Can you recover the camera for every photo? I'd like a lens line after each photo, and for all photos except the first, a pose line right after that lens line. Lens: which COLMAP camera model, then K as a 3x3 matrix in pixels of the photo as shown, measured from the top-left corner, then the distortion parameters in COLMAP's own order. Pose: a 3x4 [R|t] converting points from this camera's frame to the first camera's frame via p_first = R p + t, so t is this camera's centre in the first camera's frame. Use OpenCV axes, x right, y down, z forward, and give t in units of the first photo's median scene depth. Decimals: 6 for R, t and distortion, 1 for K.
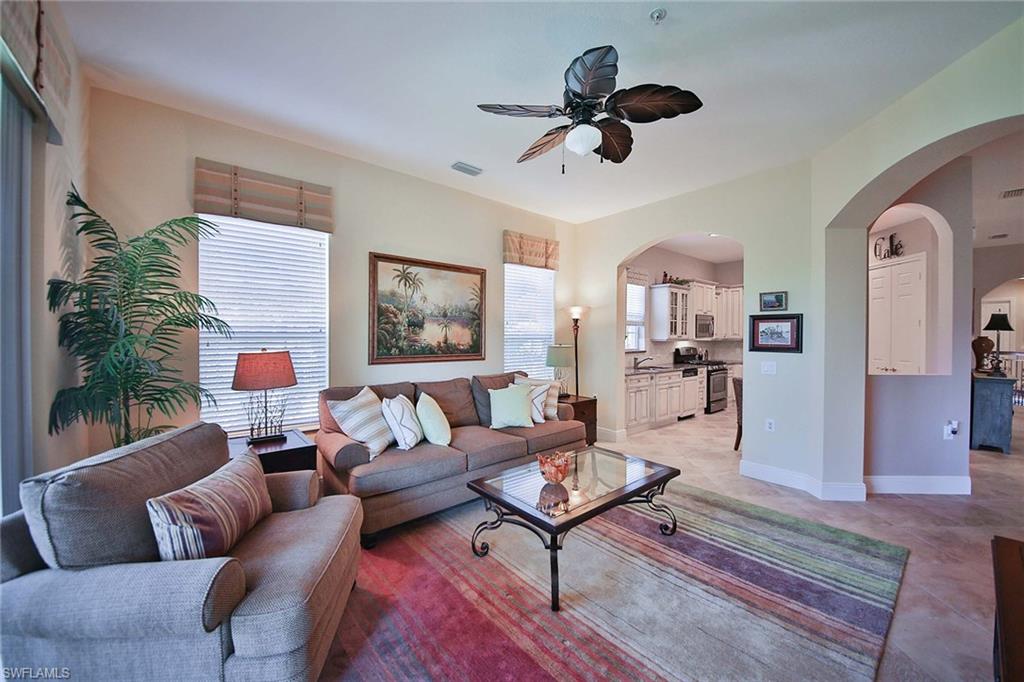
lens RADIAL K [[389.1, 0, 512.8], [0, 389.1, 337.9], [0, 0, 1]] dist [0.002029, 0.000021]
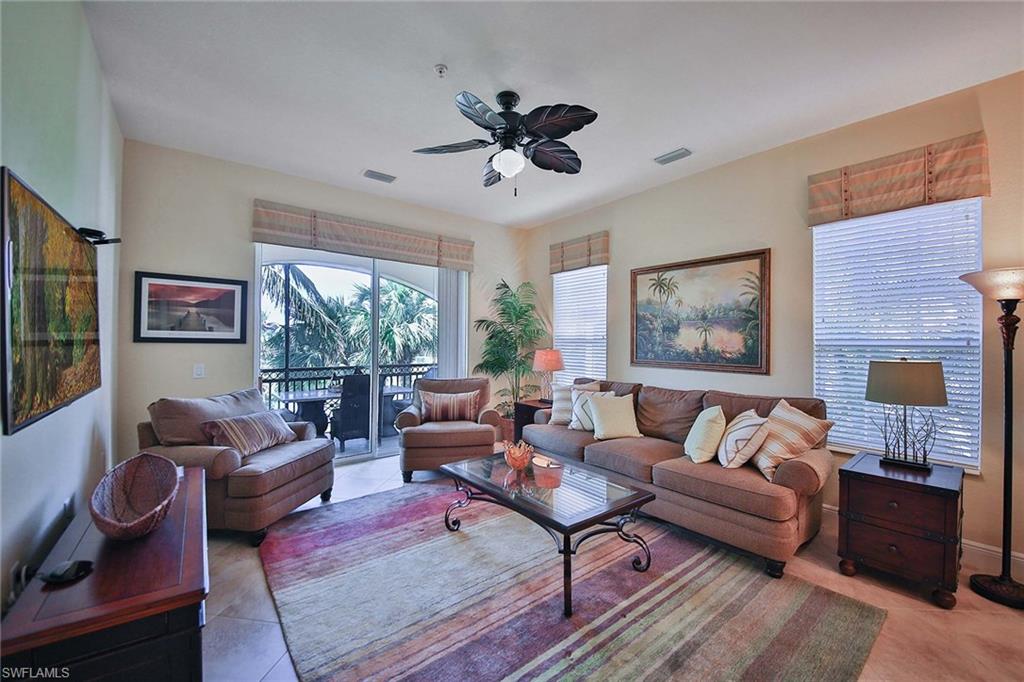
lens RADIAL K [[391.5, 0, 508.2], [0, 391.5, 336.9], [0, 0, 1]] dist [0.001636, -0.000166]
pose [[-0.038243, -0.008268, -0.999234, 0.721181], [-0.000967, 0.999966, -0.008237, -0.007220], [0.999268, 0.000651, -0.038250, 0.591291]]
